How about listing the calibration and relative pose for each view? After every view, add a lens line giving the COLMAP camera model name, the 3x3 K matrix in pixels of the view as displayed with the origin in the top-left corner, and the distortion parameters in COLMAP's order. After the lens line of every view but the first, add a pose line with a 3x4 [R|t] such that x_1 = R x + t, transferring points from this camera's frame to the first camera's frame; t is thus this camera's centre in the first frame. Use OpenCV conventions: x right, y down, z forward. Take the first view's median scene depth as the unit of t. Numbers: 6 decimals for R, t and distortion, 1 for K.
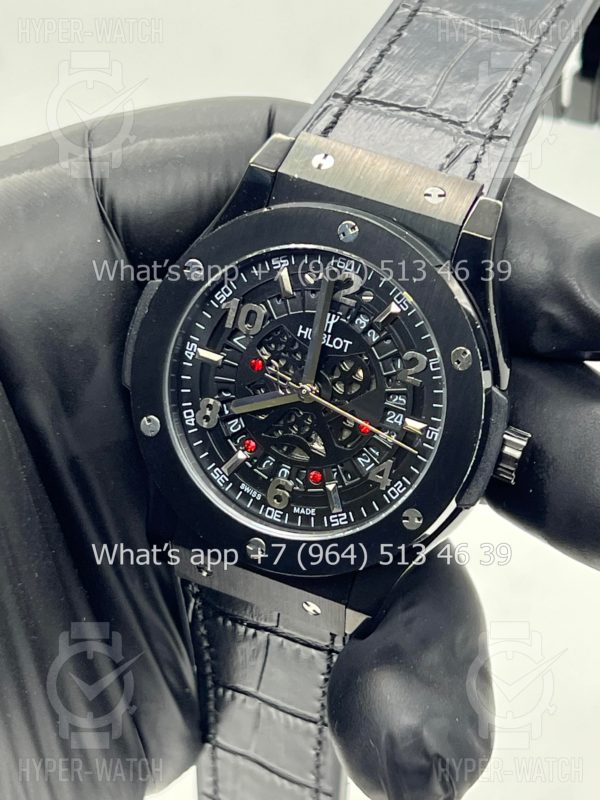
lens RADIAL K [[1902.0, 0, 304.5], [0, 1902.0, 398.1], [0, 0, 1]] dist [0.159973, 0.000000]
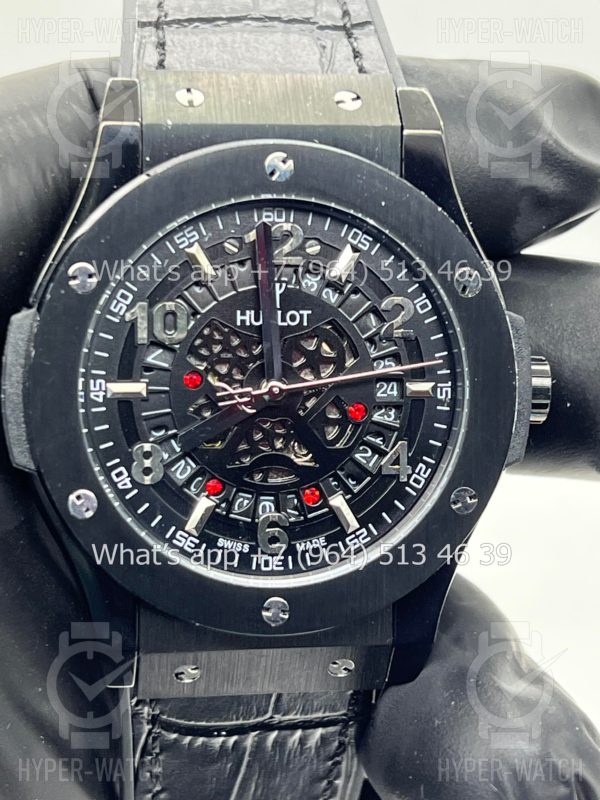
lens RADIAL K [[1902.0, 0, 310.7], [0, 1902.0, 436.0], [0, 0, 1]] dist [0.159973, 0.000000]
pose [[0.853590, -0.297759, 0.427462, -0.311406], [0.315706, 0.948377, 0.030188, -0.004624], [-0.414384, 0.109185, 0.903529, 0.308916]]
